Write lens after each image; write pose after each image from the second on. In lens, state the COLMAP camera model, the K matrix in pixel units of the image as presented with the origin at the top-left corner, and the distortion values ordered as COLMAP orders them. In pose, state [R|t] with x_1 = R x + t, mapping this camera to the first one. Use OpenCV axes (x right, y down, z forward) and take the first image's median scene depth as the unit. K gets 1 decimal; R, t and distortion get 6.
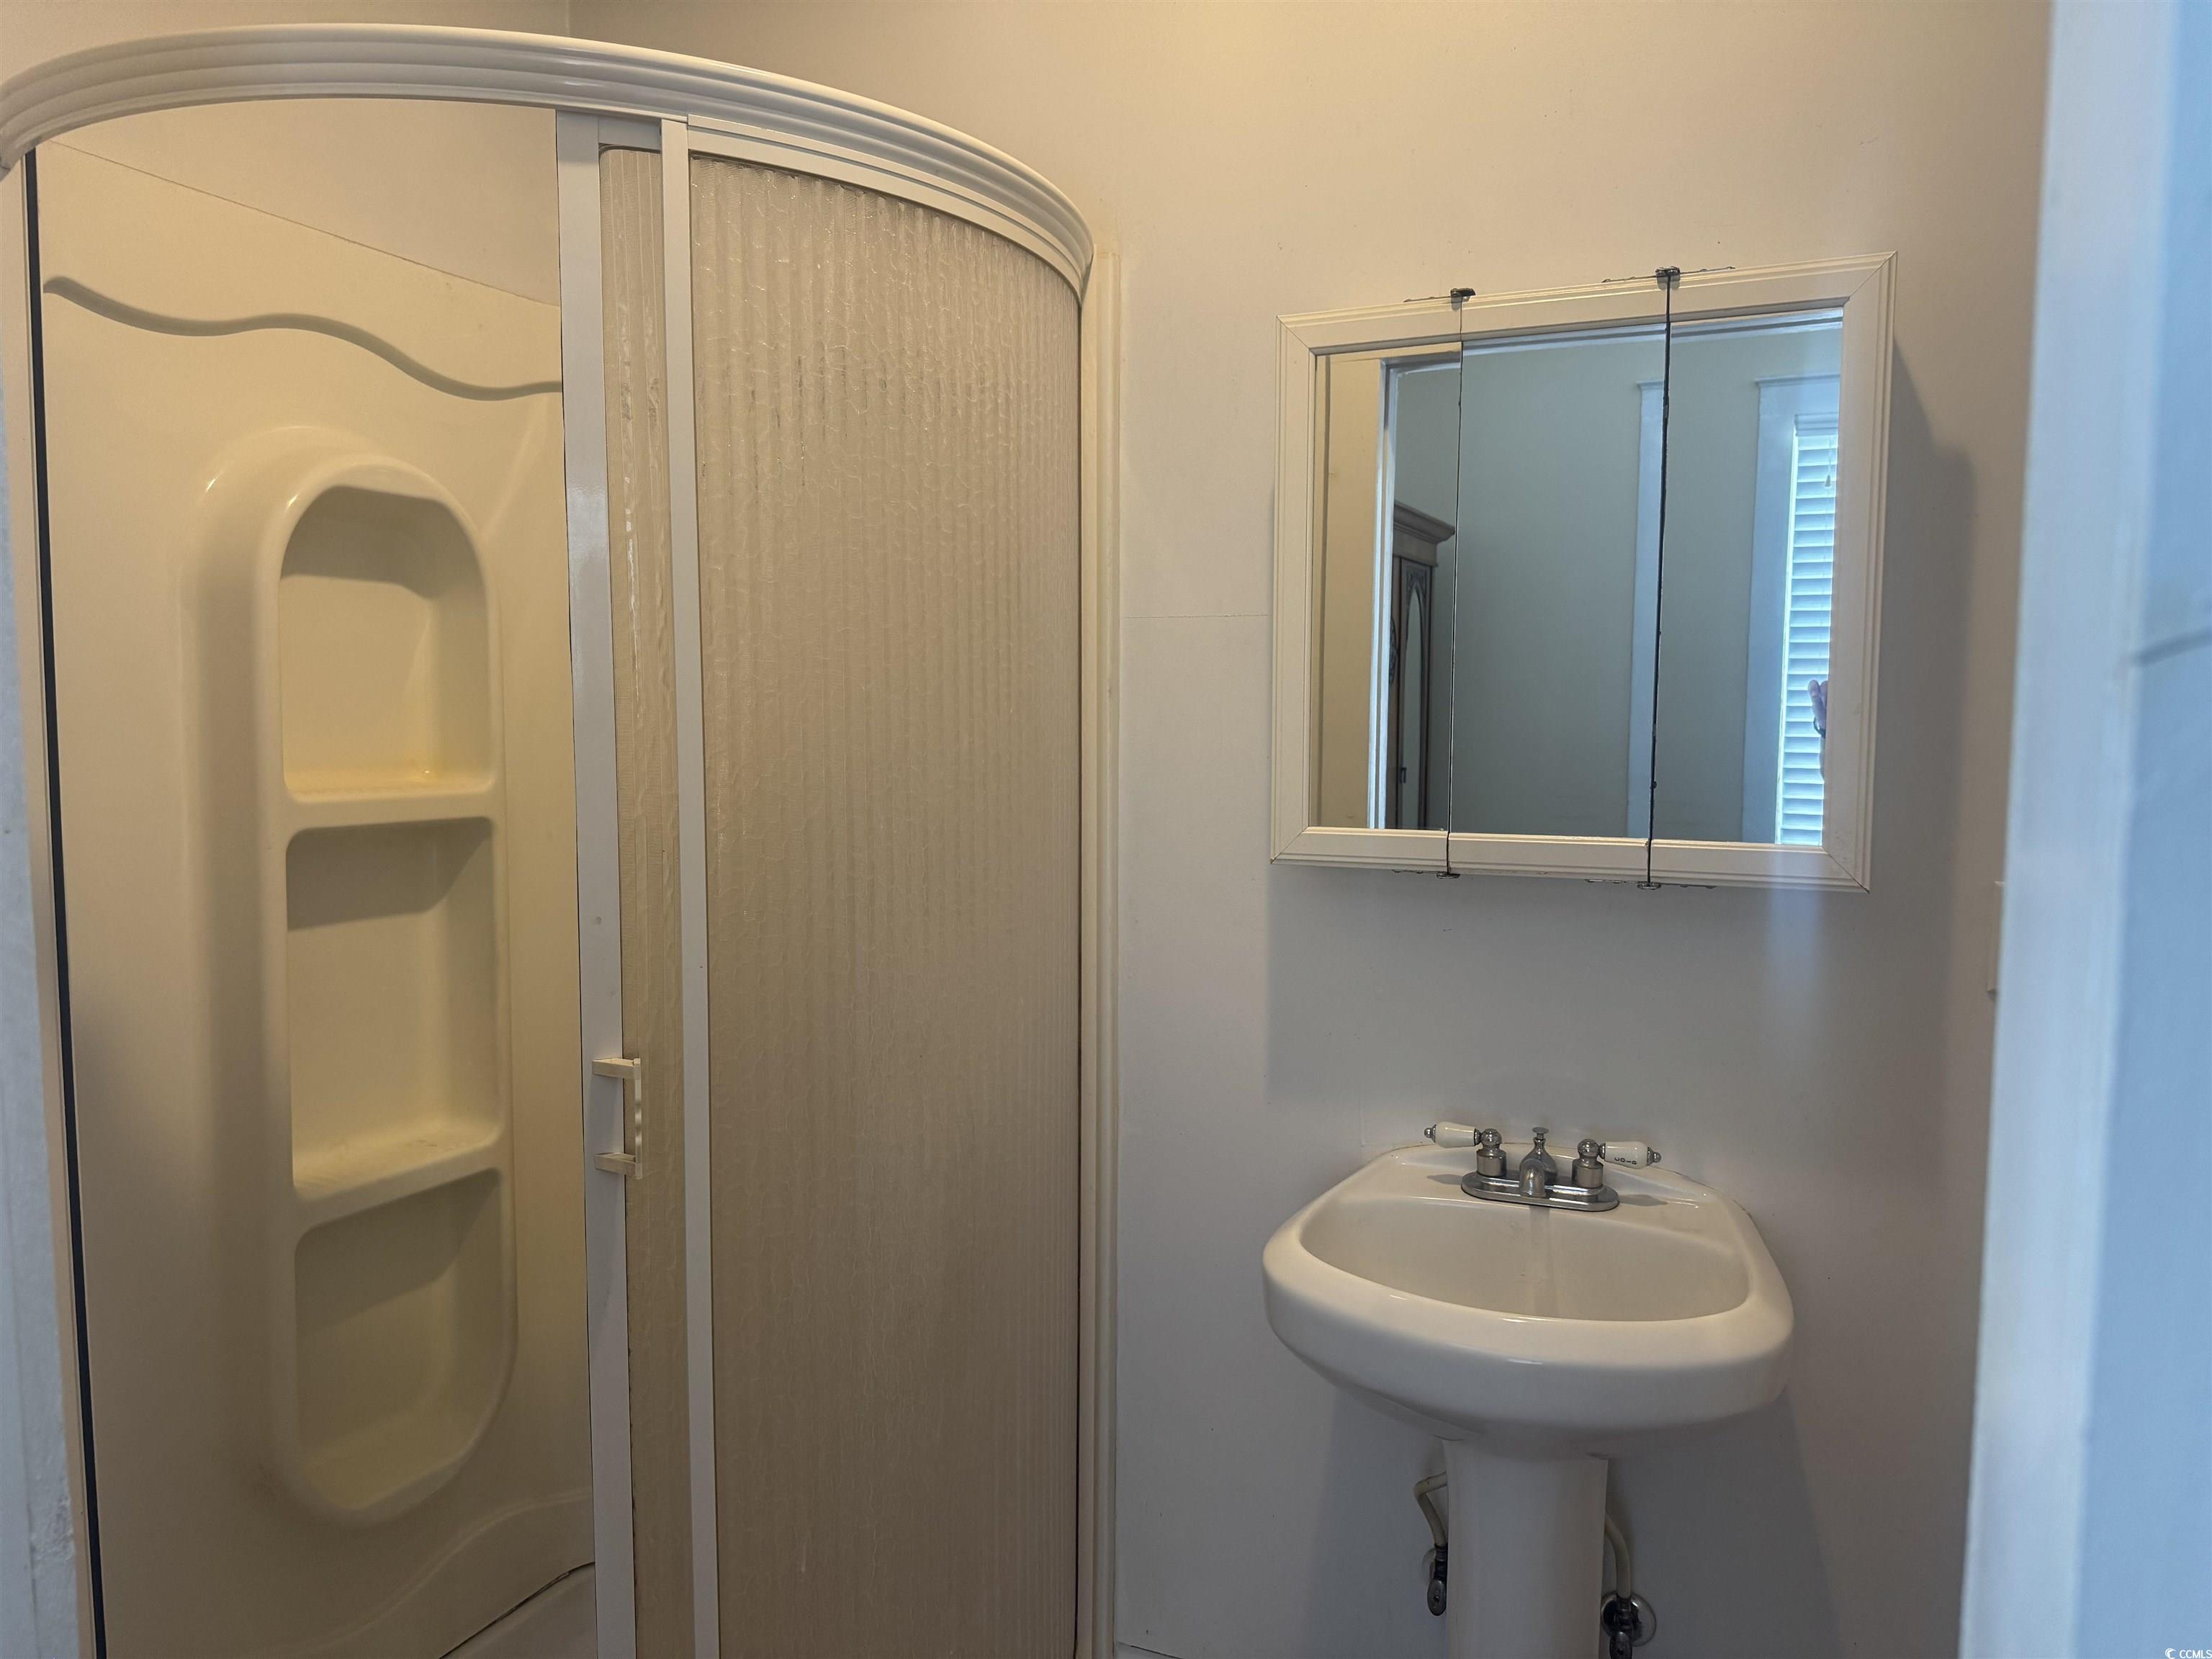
lens RADIAL K [[1561.7, 0, 1098.1], [0, 1561.7, 811.2], [0, 0, 1]] dist [0.025853, -0.012299]
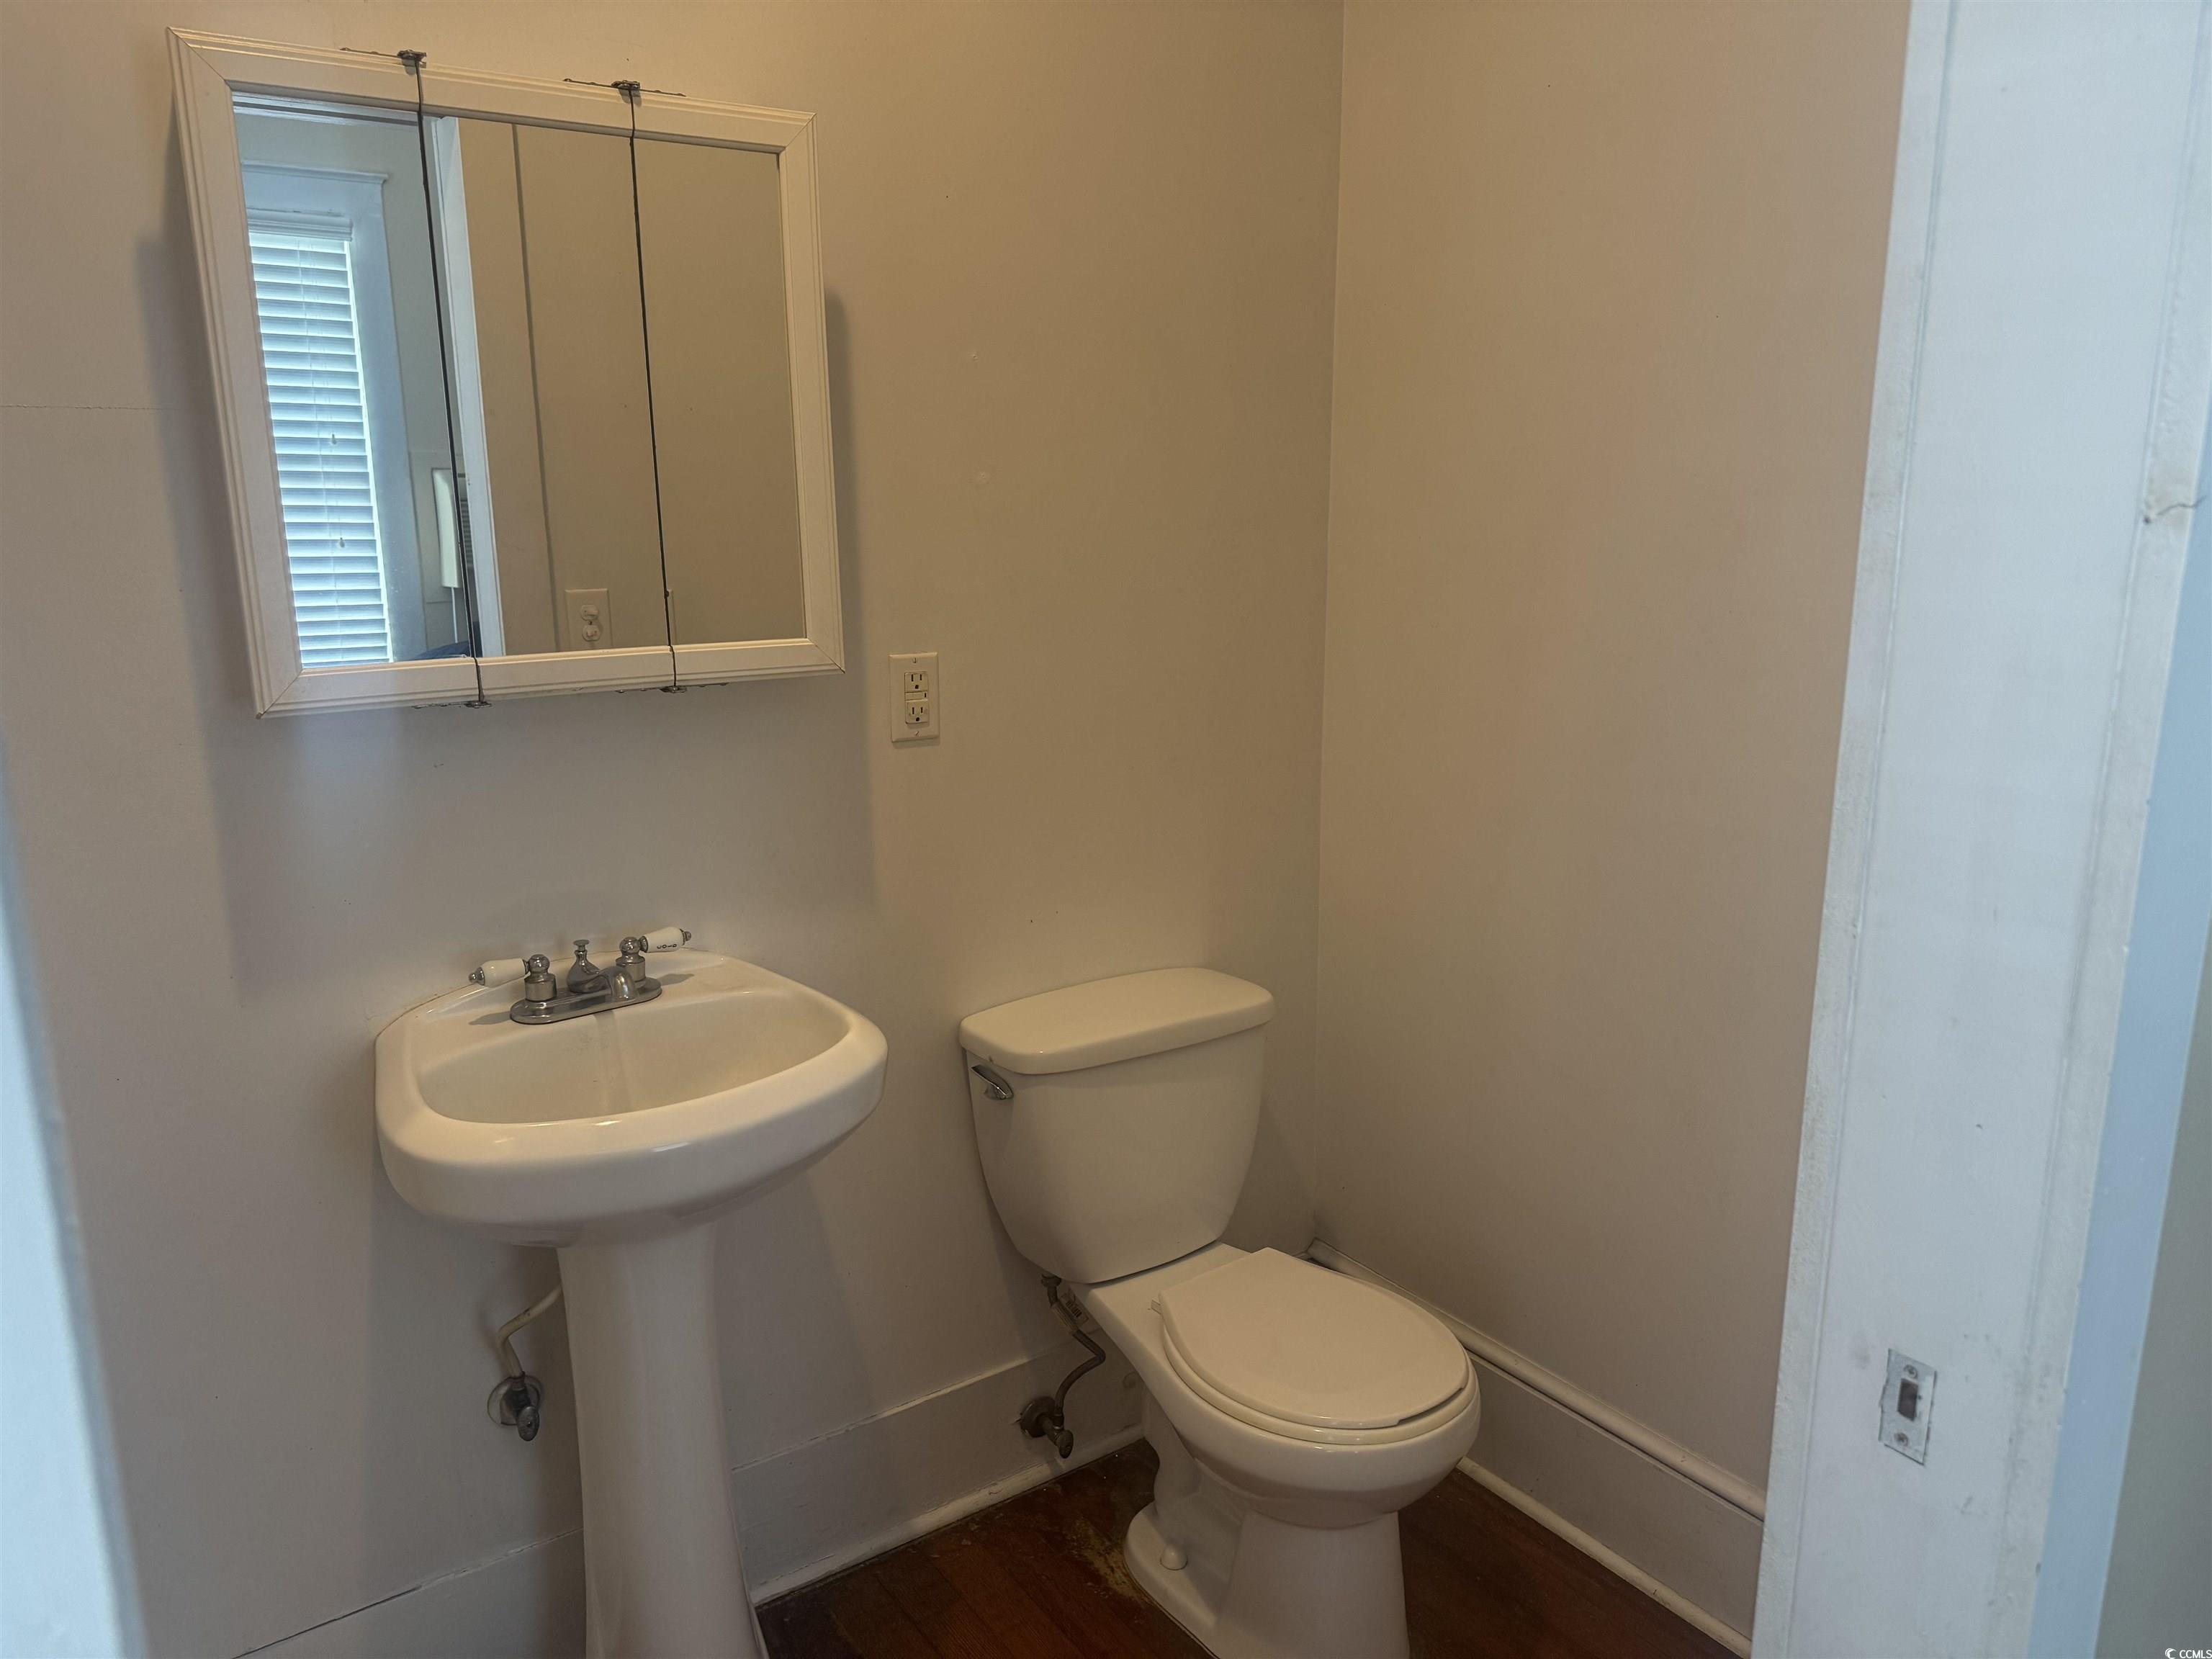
lens RADIAL K [[1561.7, 0, 1118.7], [0, 1561.7, 829.1], [0, 0, 1]] dist [0.025853, -0.012299]
pose [[0.512997, -0.189593, 0.837191, -0.388137], [0.084726, 0.981724, 0.170407, -0.014236], [-0.854199, -0.016487, 0.519685, 0.171346]]
